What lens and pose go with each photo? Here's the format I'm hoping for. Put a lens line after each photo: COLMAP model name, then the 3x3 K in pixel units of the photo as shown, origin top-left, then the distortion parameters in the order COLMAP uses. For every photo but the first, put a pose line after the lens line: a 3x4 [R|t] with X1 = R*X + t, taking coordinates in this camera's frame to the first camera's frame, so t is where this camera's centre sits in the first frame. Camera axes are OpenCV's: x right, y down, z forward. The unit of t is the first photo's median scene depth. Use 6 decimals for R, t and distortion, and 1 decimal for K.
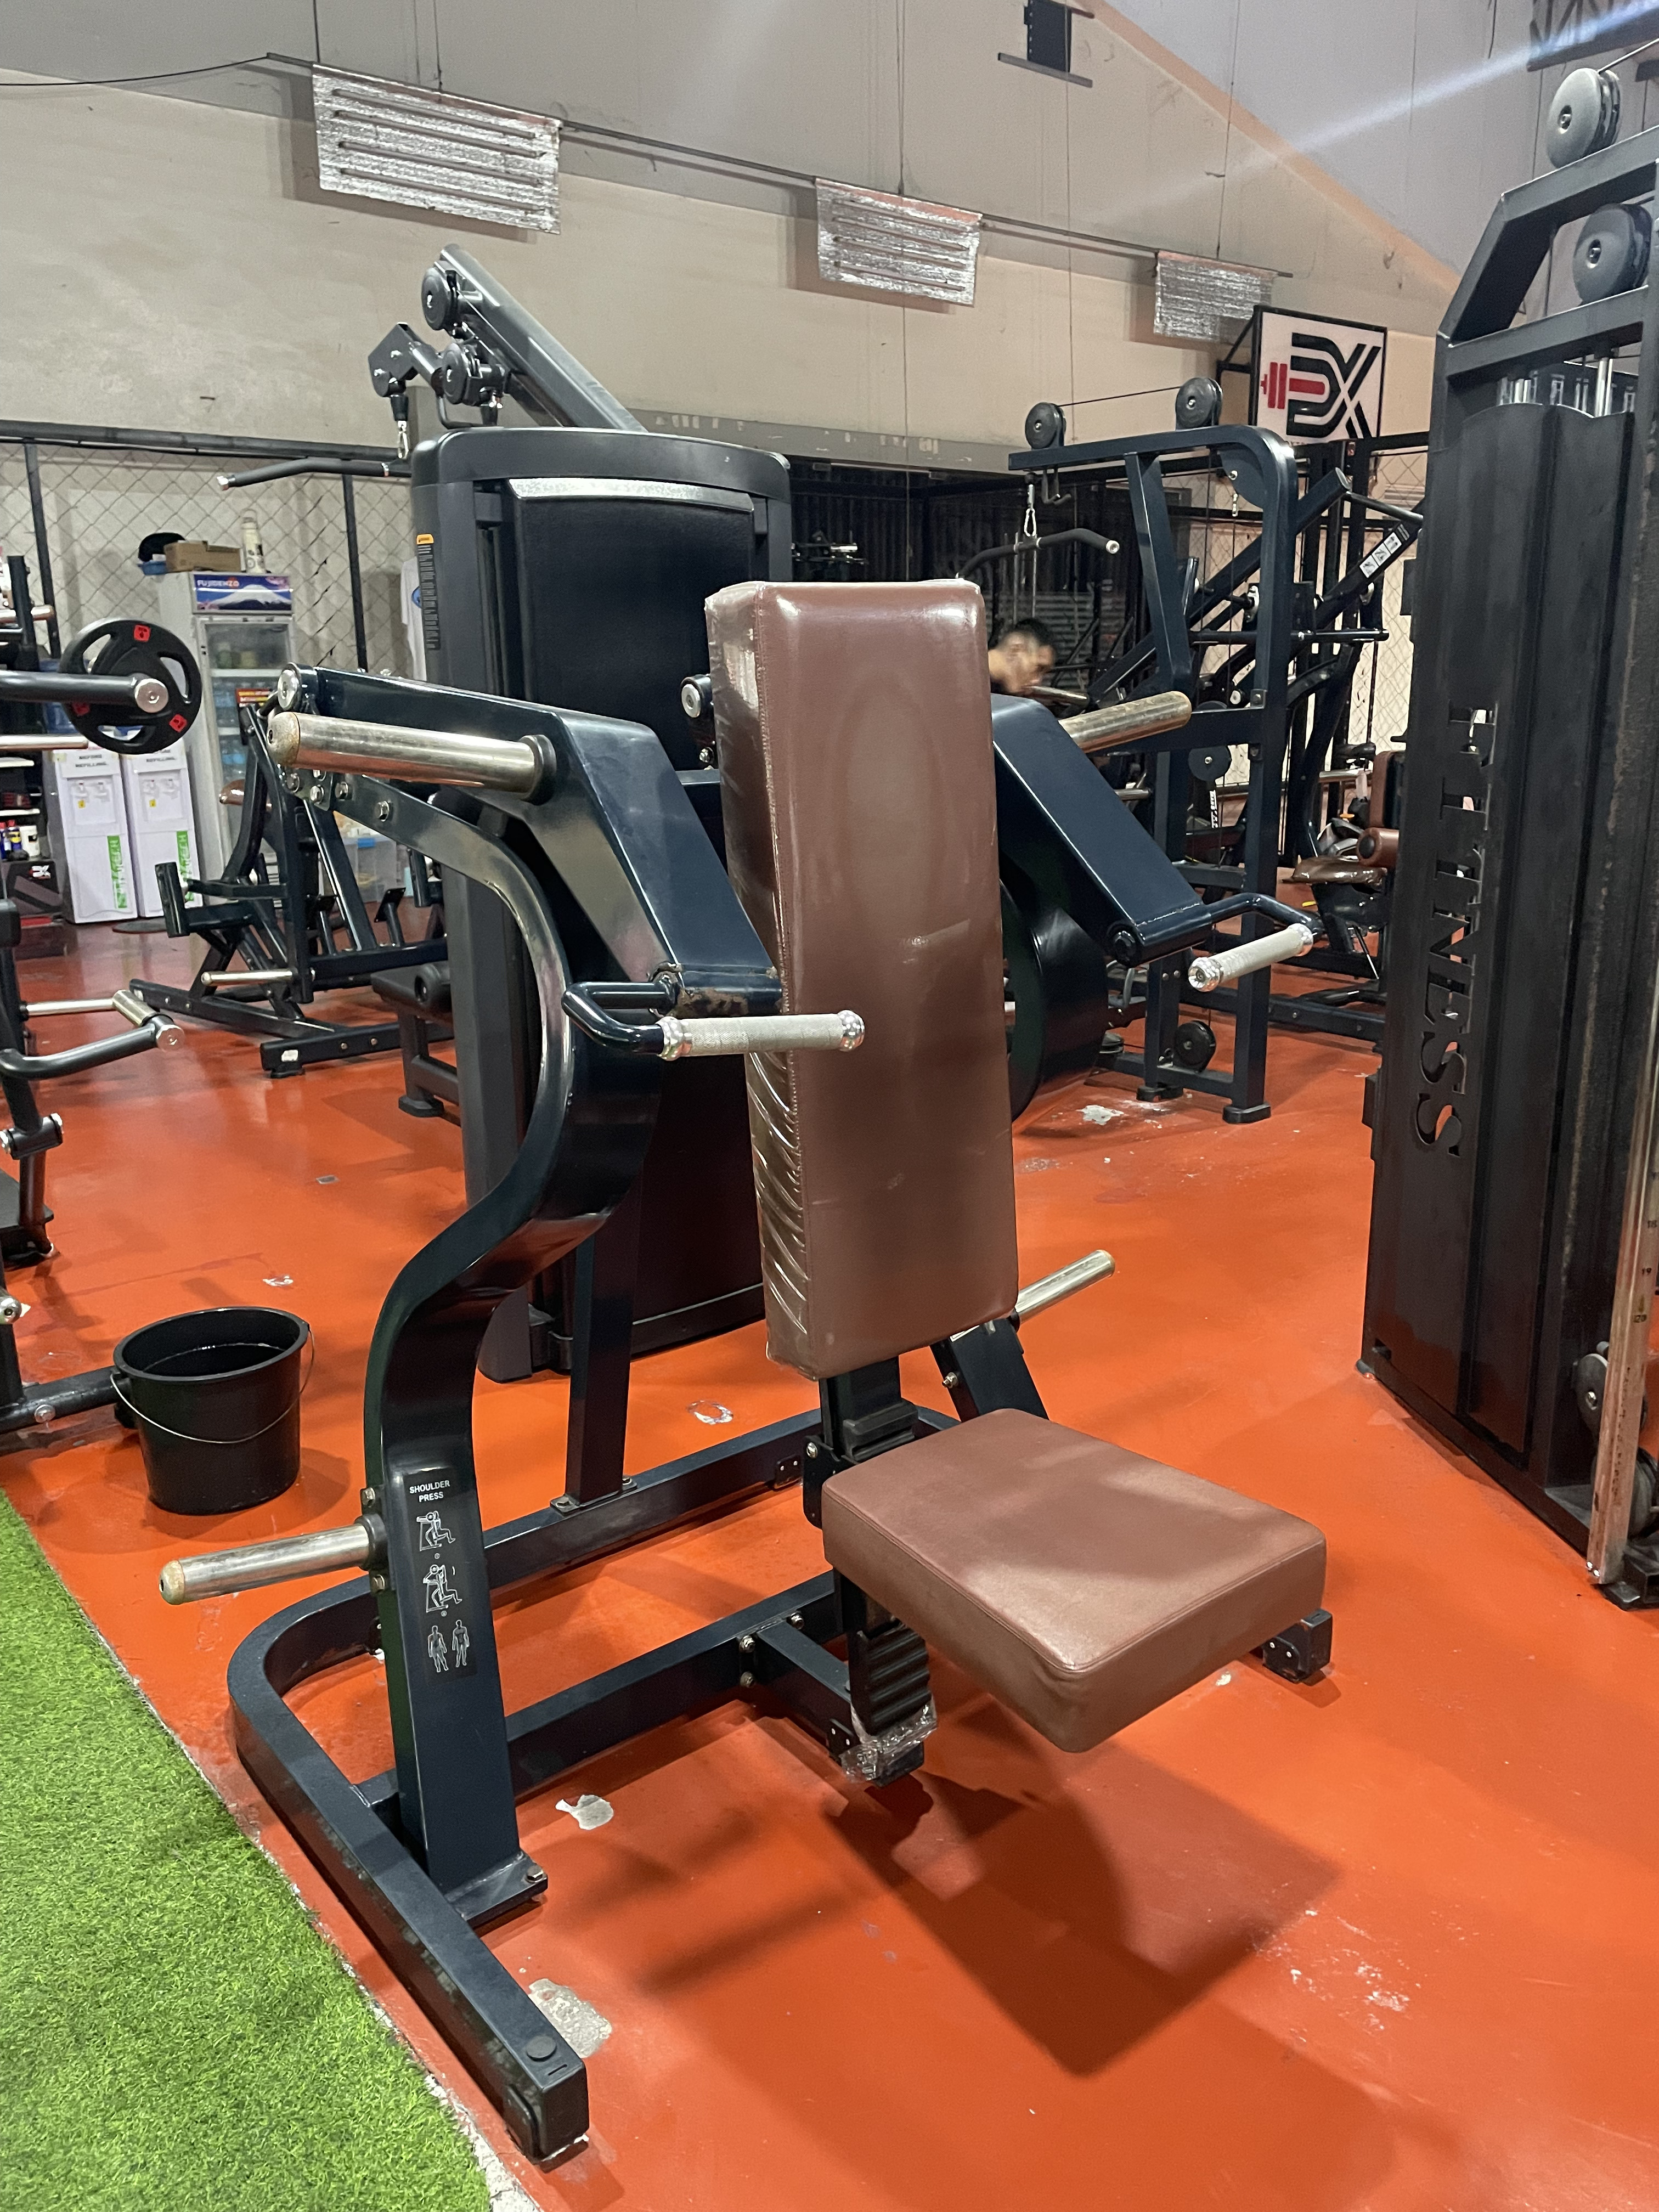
lens RADIAL K [[1638.8, 0, 864.4], [0, 1638.8, 1114.3], [0, 0, 1]] dist [0.080346, -0.102069]
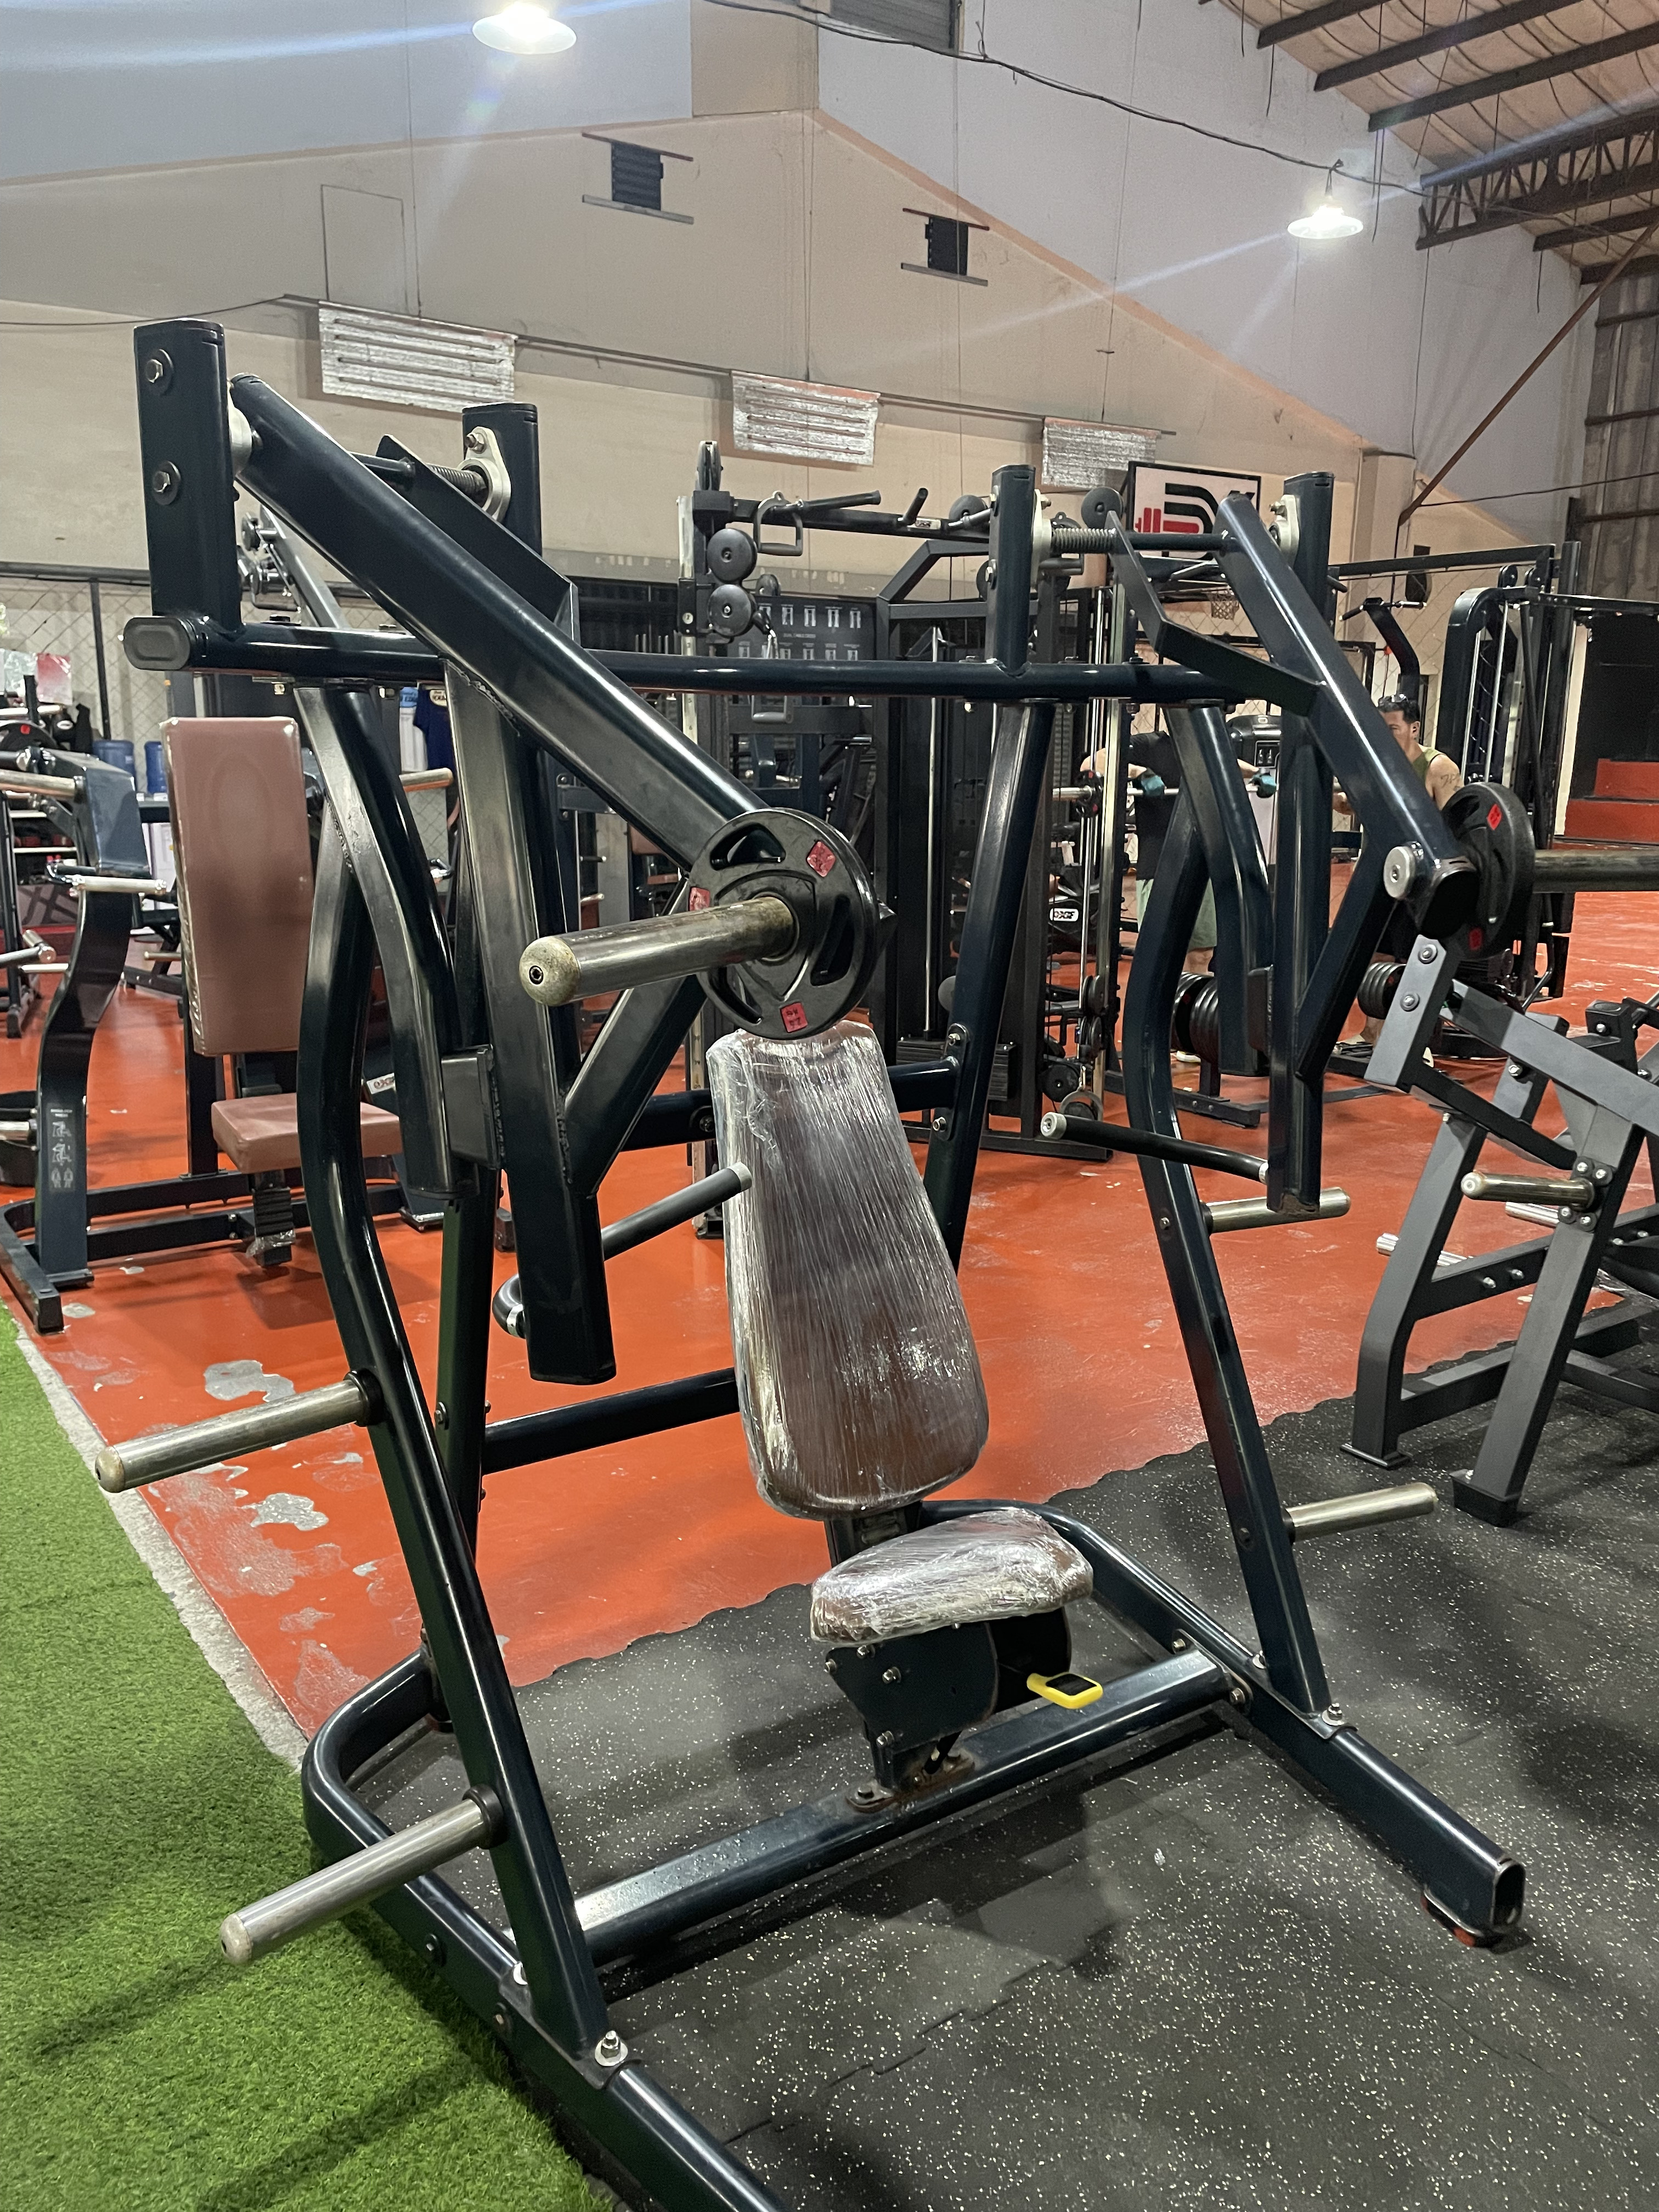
lens RADIAL K [[1668.8, 0, 840.7], [0, 1668.8, 1113.3], [0, 0, 1]] dist [0.073862, -0.092704]
pose [[0.995127, 0.035880, -0.091837, 0.194982], [-0.040869, 0.997756, -0.053033, 0.060318], [0.089728, 0.056528, 0.994361, -0.229604]]
